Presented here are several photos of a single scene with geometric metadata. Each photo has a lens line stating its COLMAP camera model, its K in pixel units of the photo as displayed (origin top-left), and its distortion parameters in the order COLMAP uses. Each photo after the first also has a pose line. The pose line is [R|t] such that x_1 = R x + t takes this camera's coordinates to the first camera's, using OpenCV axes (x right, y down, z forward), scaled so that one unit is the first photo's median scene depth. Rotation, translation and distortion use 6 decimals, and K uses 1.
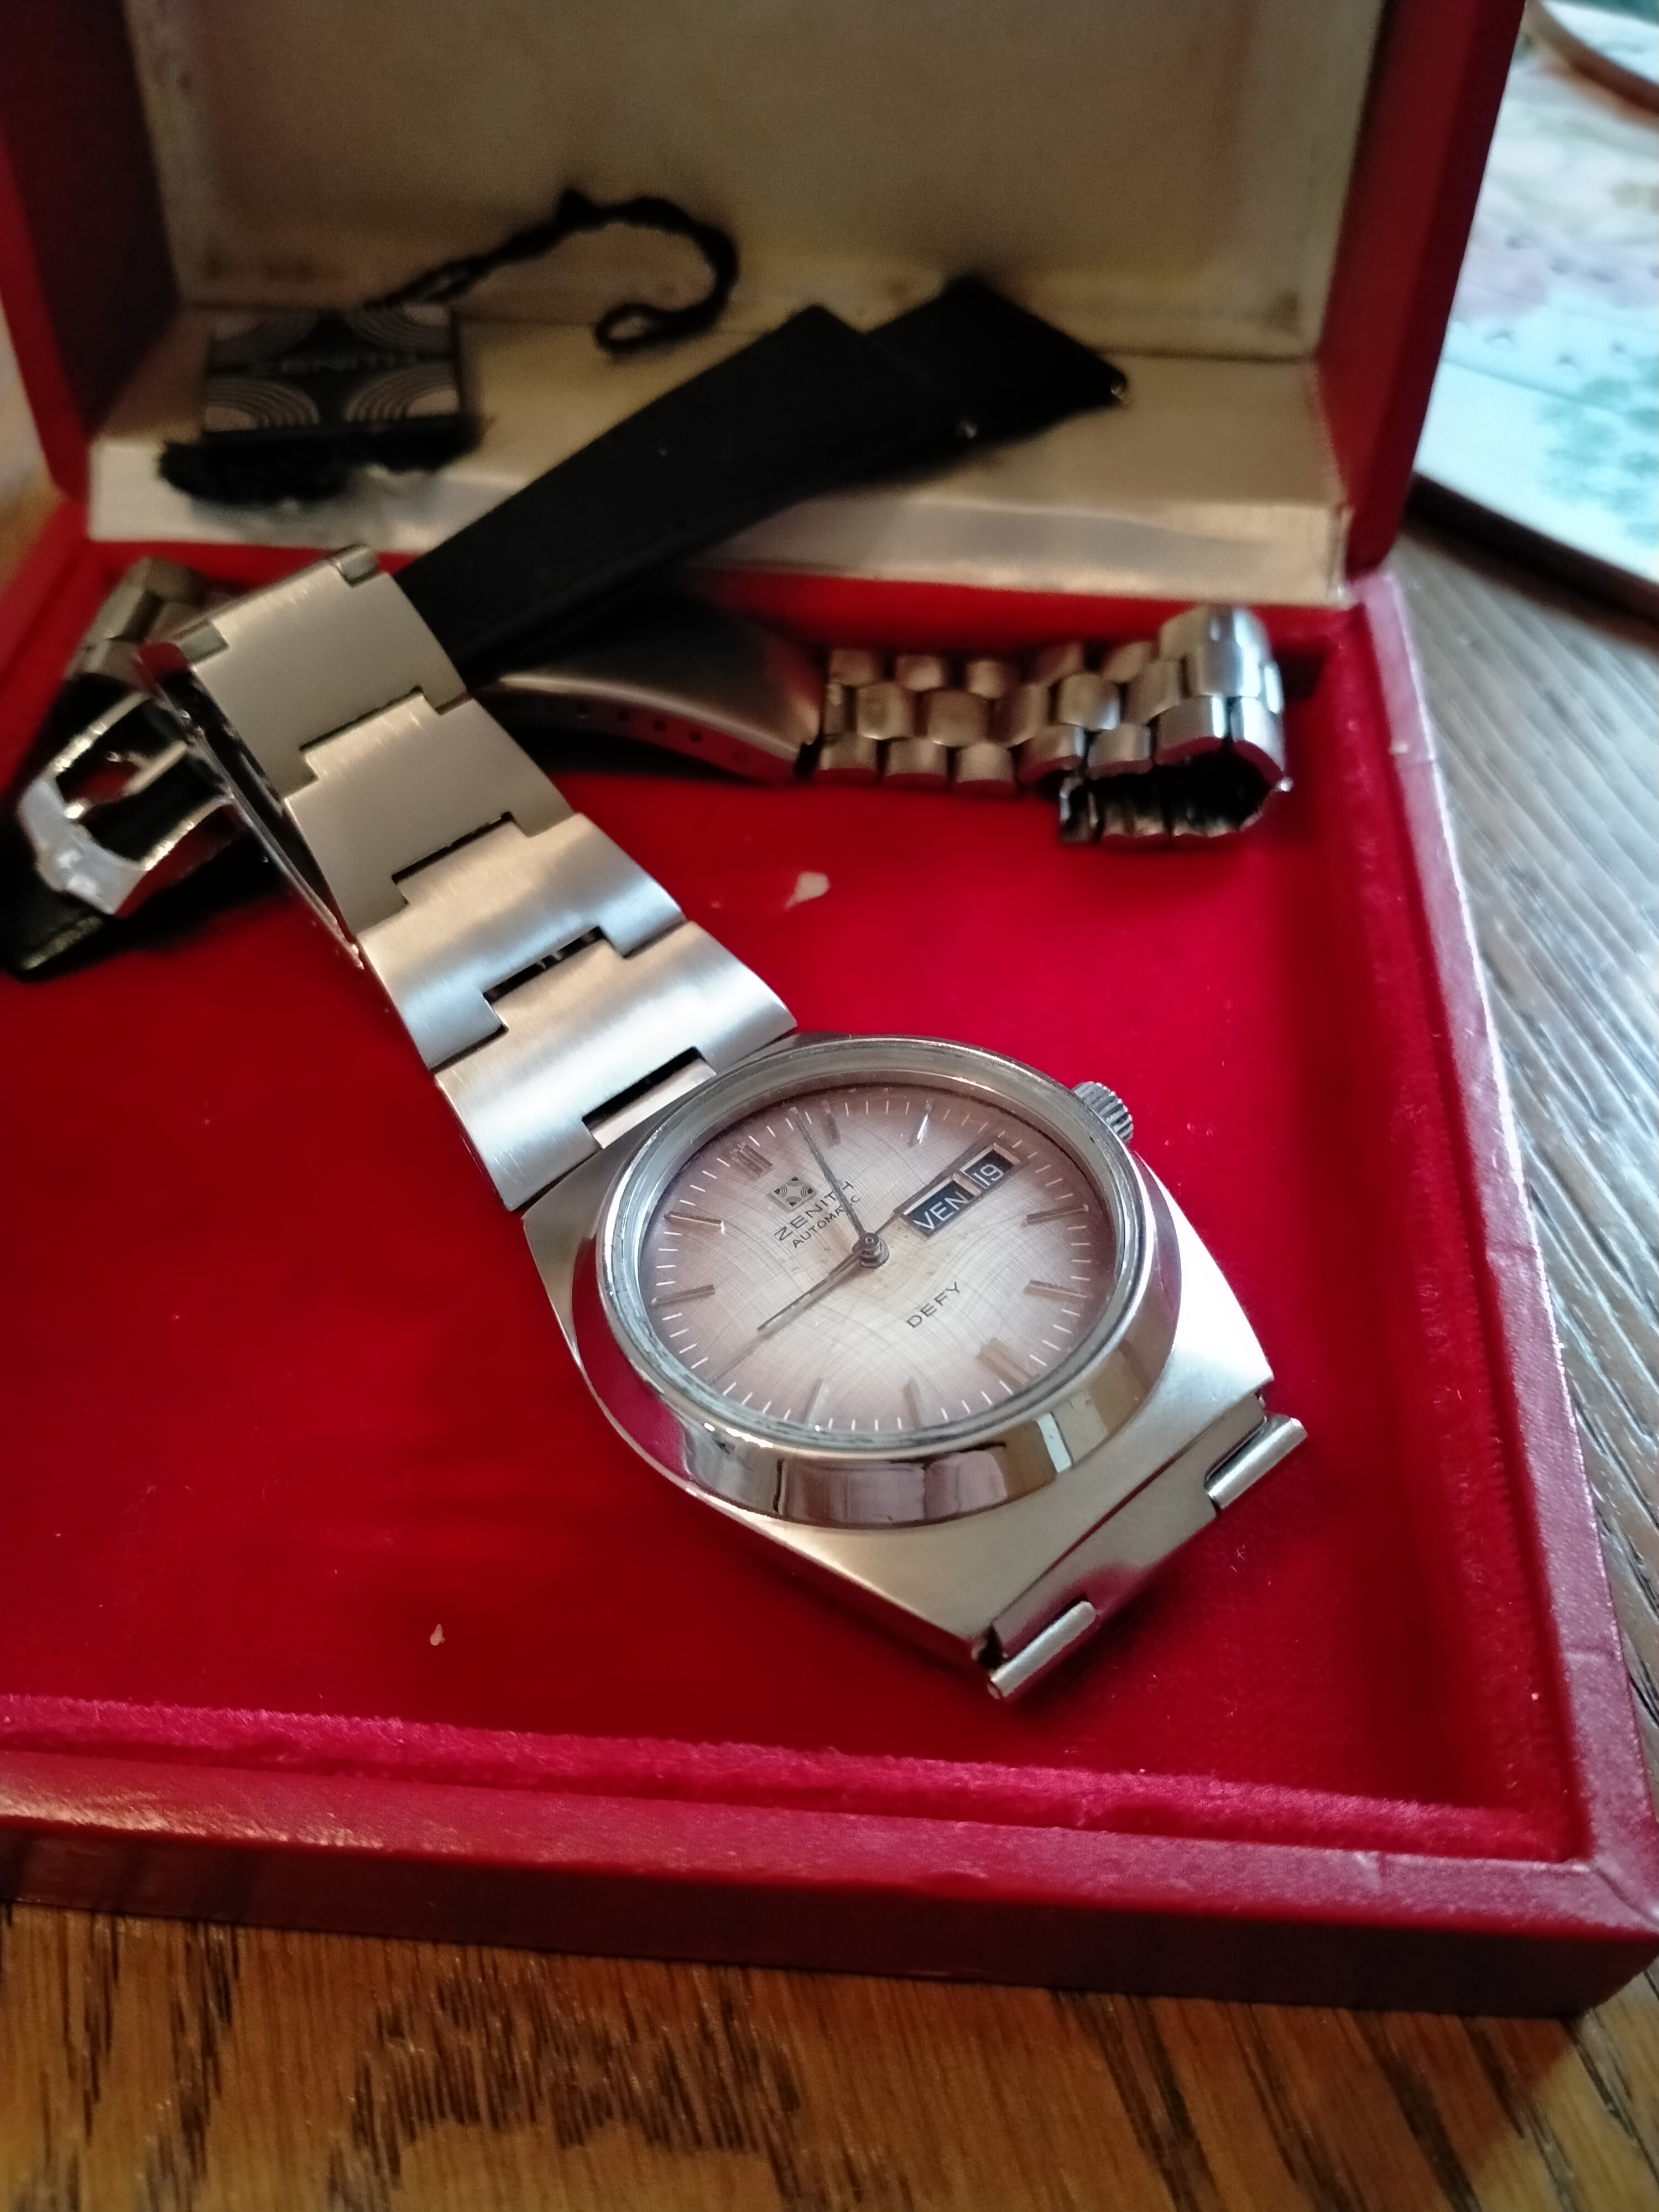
lens RADIAL K [[1892.9, 0, 829.5], [0, 1892.9, 1106.0], [0, 0, 1]] dist [0.019031, -0.120296]
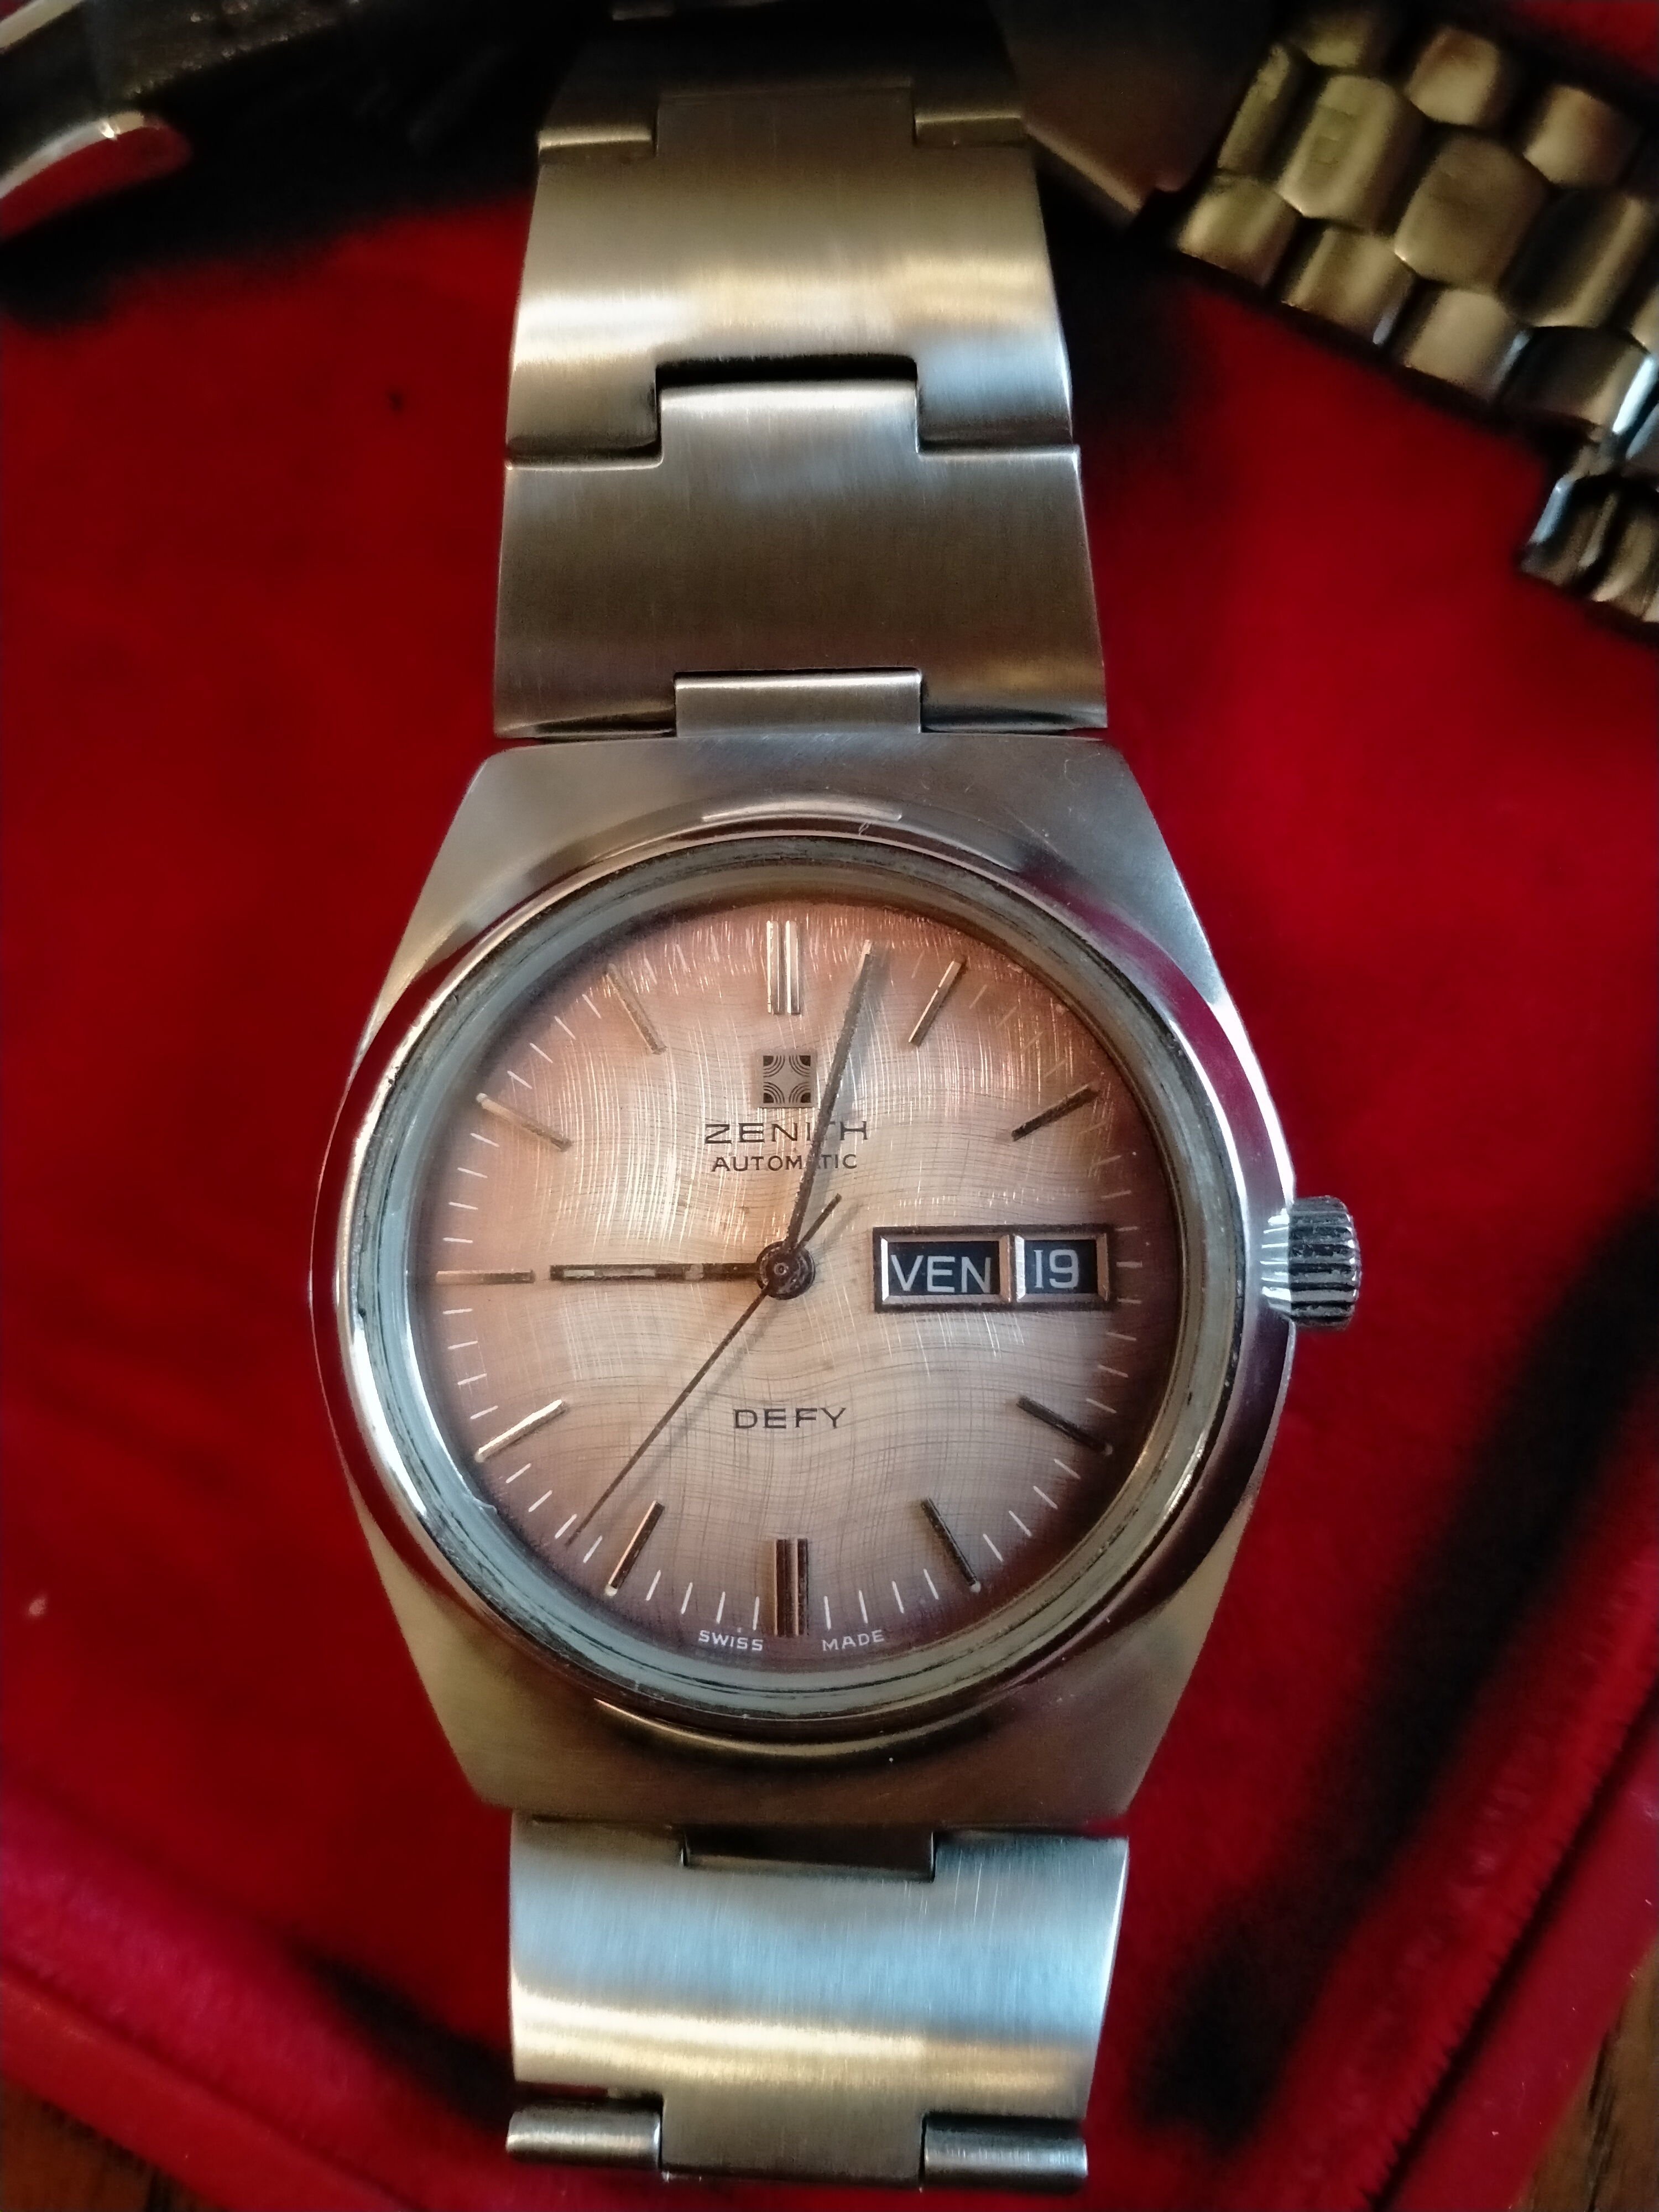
lens RADIAL K [[1892.9, 0, 829.5], [0, 1892.9, 1106.0], [0, 0, 1]] dist [0.019031, -0.120296]
pose [[0.911077, 0.398736, -0.104634, 0.062396], [-0.258298, 0.749982, 0.608941, -0.307031], [0.321280, -0.527765, 0.786284, 0.423595]]
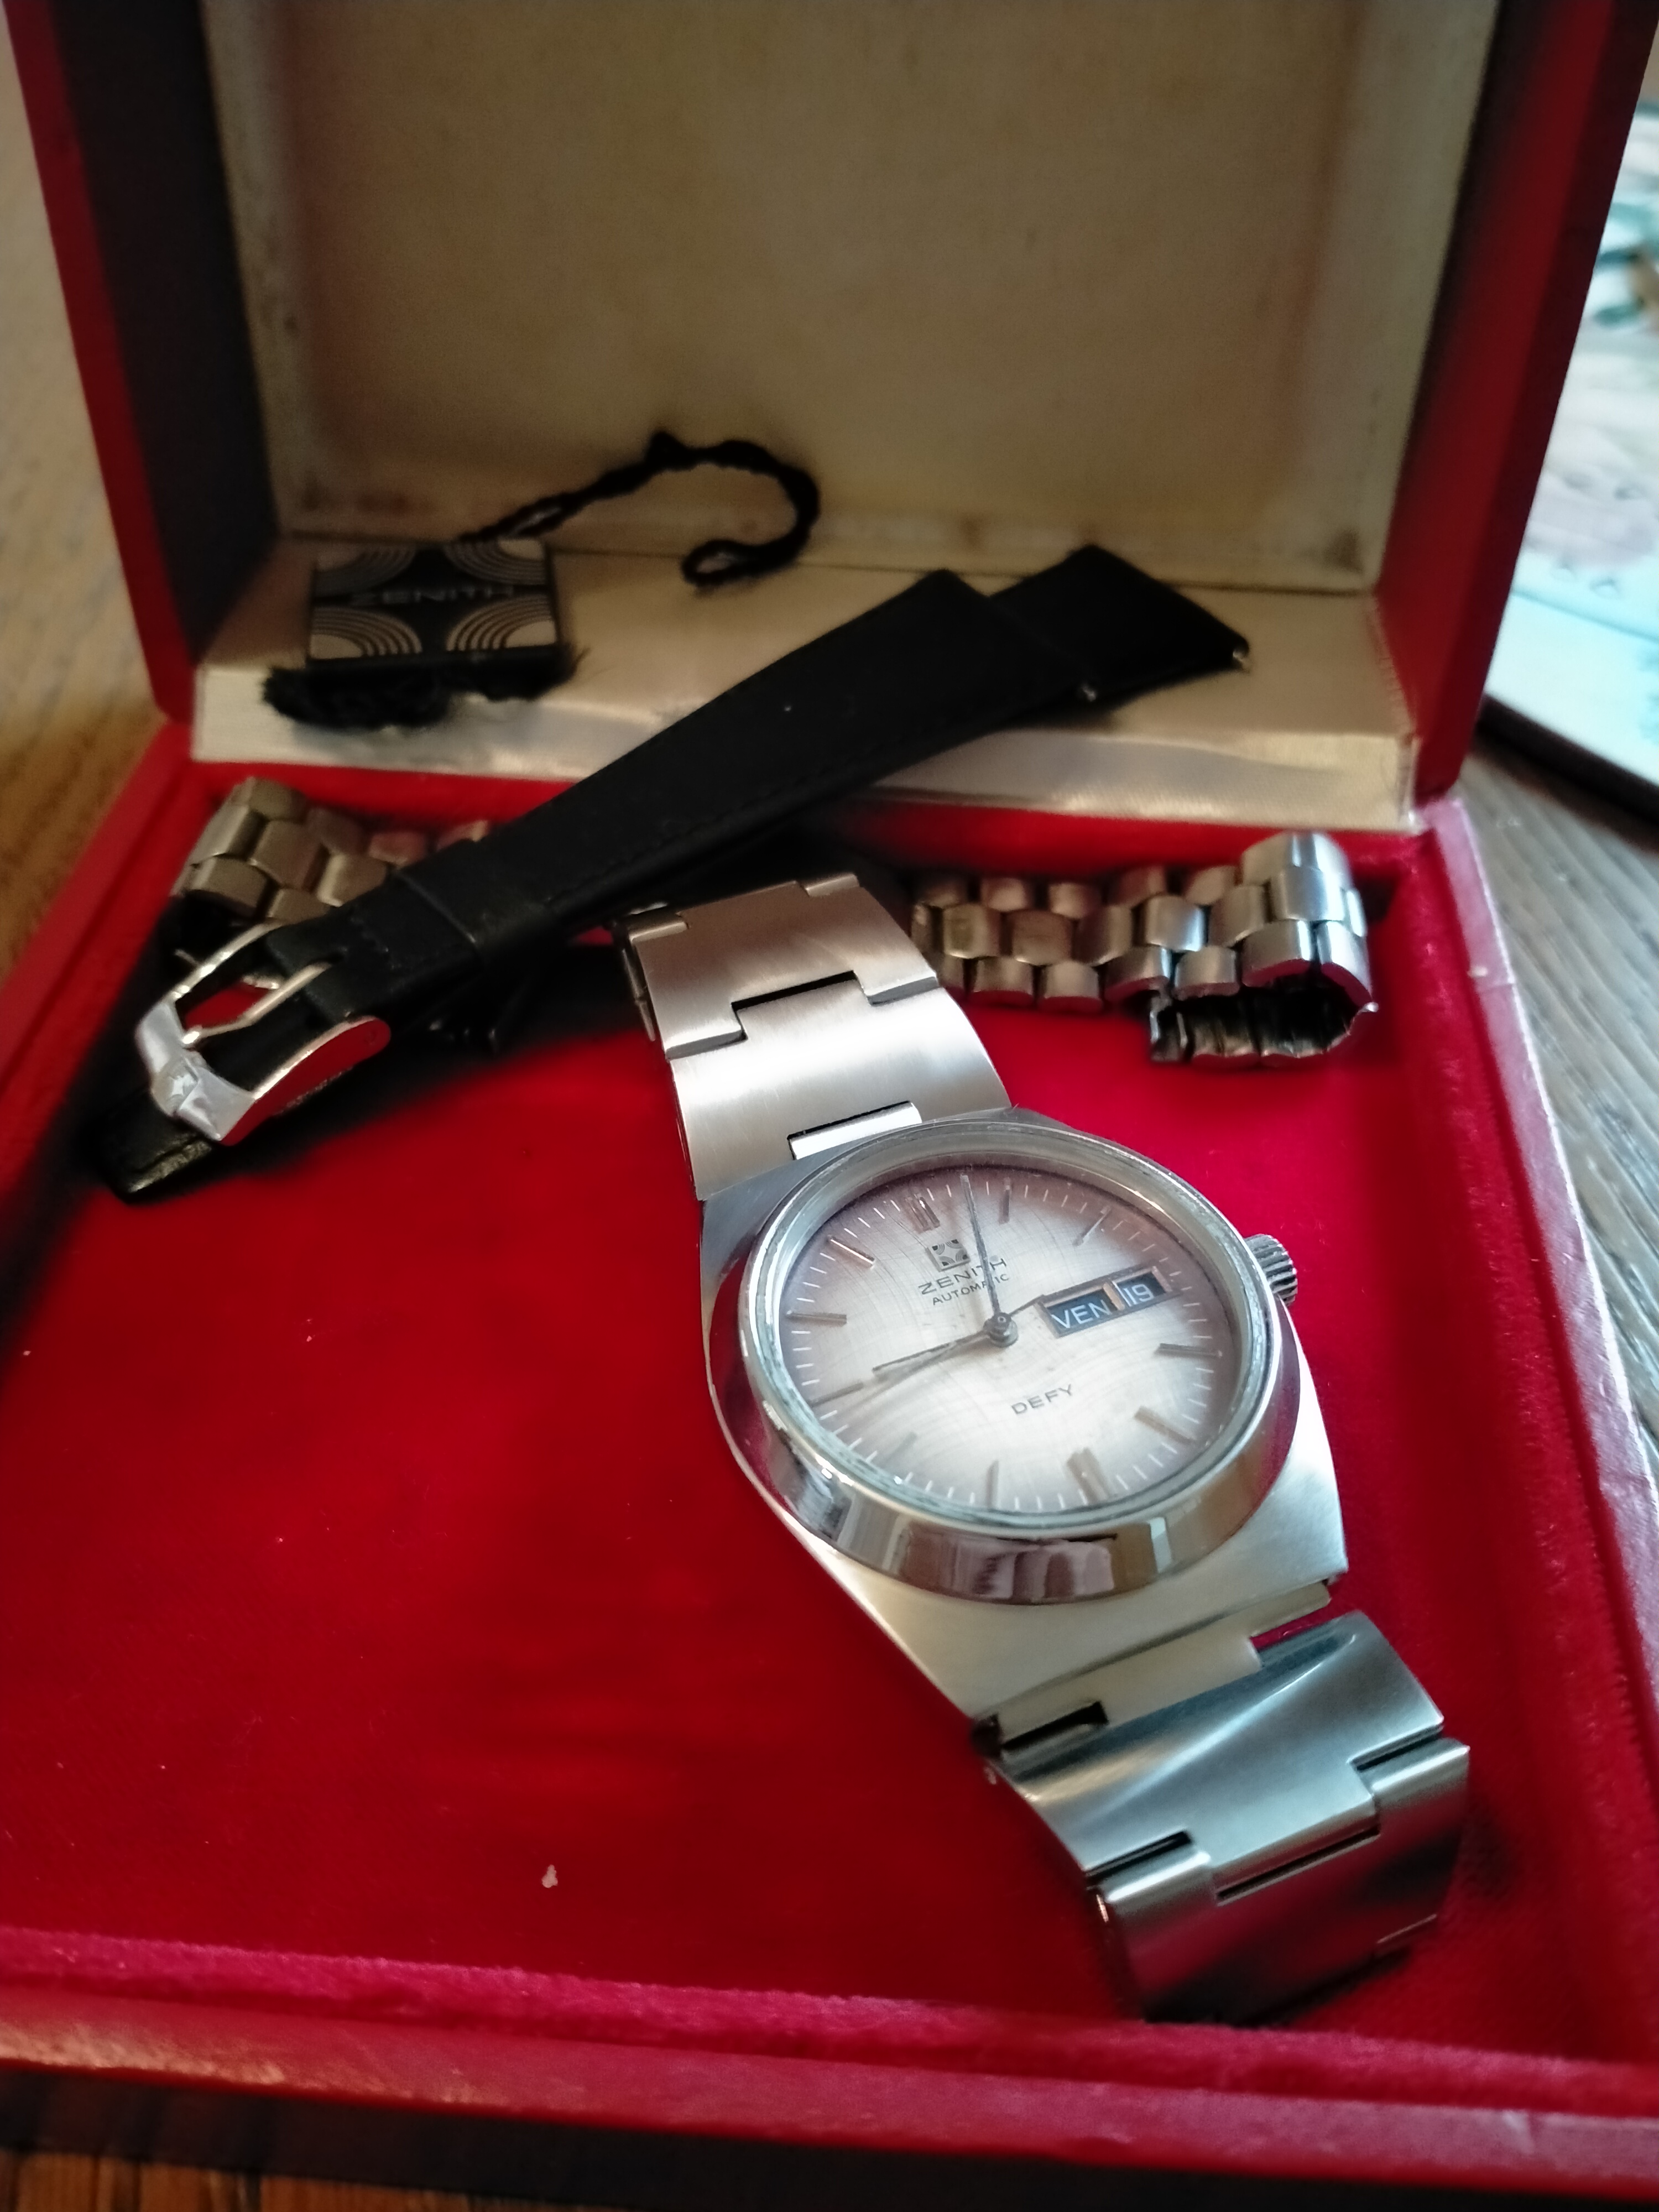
lens RADIAL K [[1892.9, 0, 829.5], [0, 1892.9, 1106.0], [0, 0, 1]] dist [0.019031, -0.120296]
pose [[0.999974, 0.006178, -0.003829, -0.044682], [-0.006518, 0.995342, -0.096181, -0.017364], [0.003217, 0.096204, 0.995356, -0.007241]]
